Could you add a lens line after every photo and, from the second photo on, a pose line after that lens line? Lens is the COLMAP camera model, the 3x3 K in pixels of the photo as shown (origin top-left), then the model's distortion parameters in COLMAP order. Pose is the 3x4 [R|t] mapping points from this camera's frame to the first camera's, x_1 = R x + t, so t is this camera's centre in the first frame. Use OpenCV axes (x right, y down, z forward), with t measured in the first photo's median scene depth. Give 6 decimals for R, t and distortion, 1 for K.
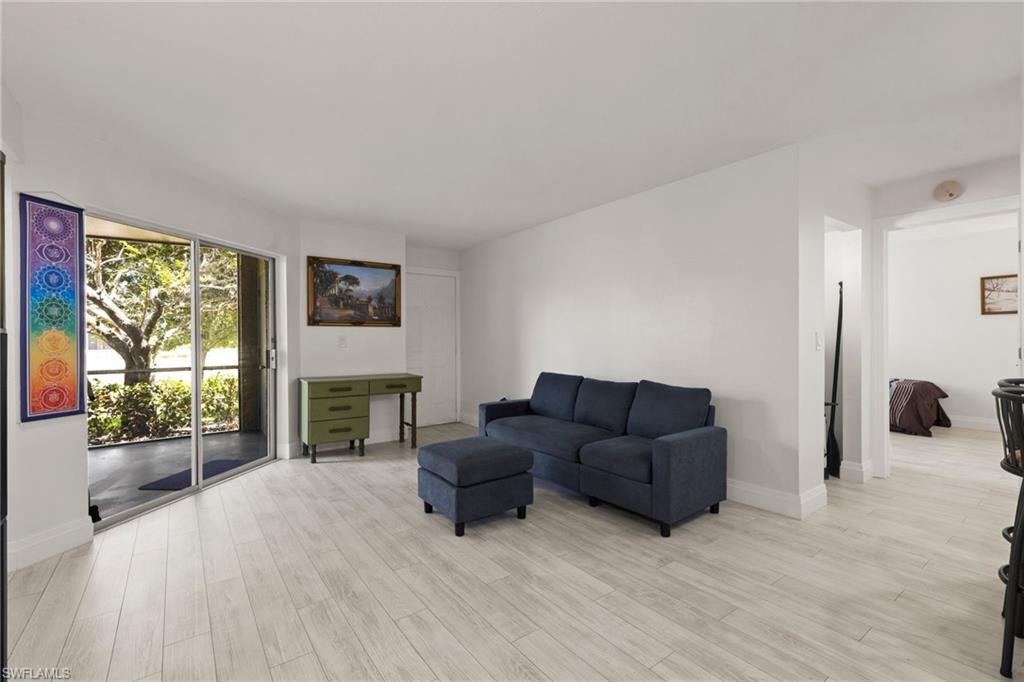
lens RADIAL K [[453.4, 0, 507.2], [0, 453.4, 340.6], [0, 0, 1]] dist [0.000720, 0.000051]
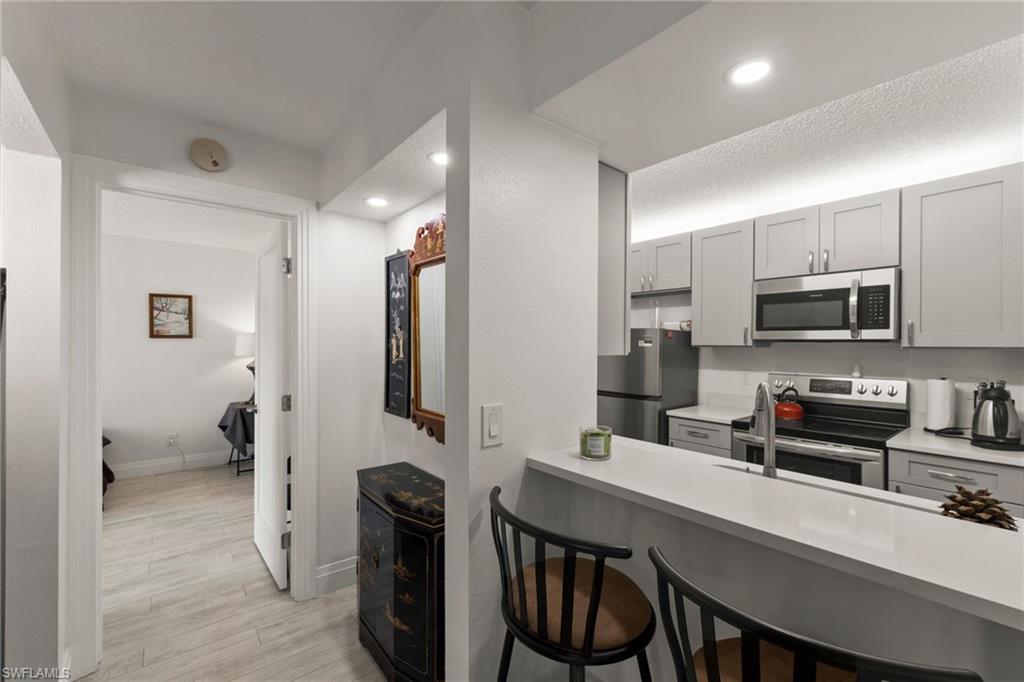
lens RADIAL K [[429.1, 0, 507.5], [0, 429.1, 344.7], [0, 0, 1]] dist [-0.000712, -0.000245]
pose [[-0.048005, 0.004164, 0.998838, 0.394983], [0.002696, 0.999988, -0.004040, -0.070777], [-0.998843, 0.002499, -0.048016, 0.676525]]
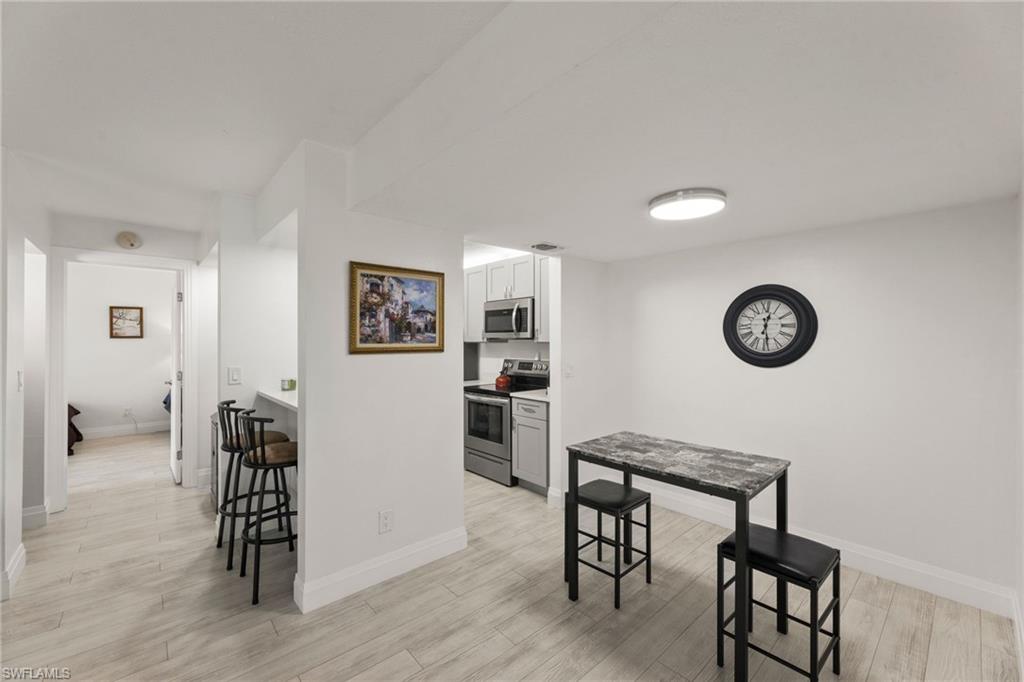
lens RADIAL K [[412.5, 0, 506.2], [0, 412.5, 340.8], [0, 0, 1]] dist [-0.000273, 0.000212]
pose [[-0.088437, 0.007984, 0.996050, -0.181790], [0.007225, 0.999947, -0.007374, -0.063095], [-0.996056, 0.006545, -0.088490, 0.143220]]
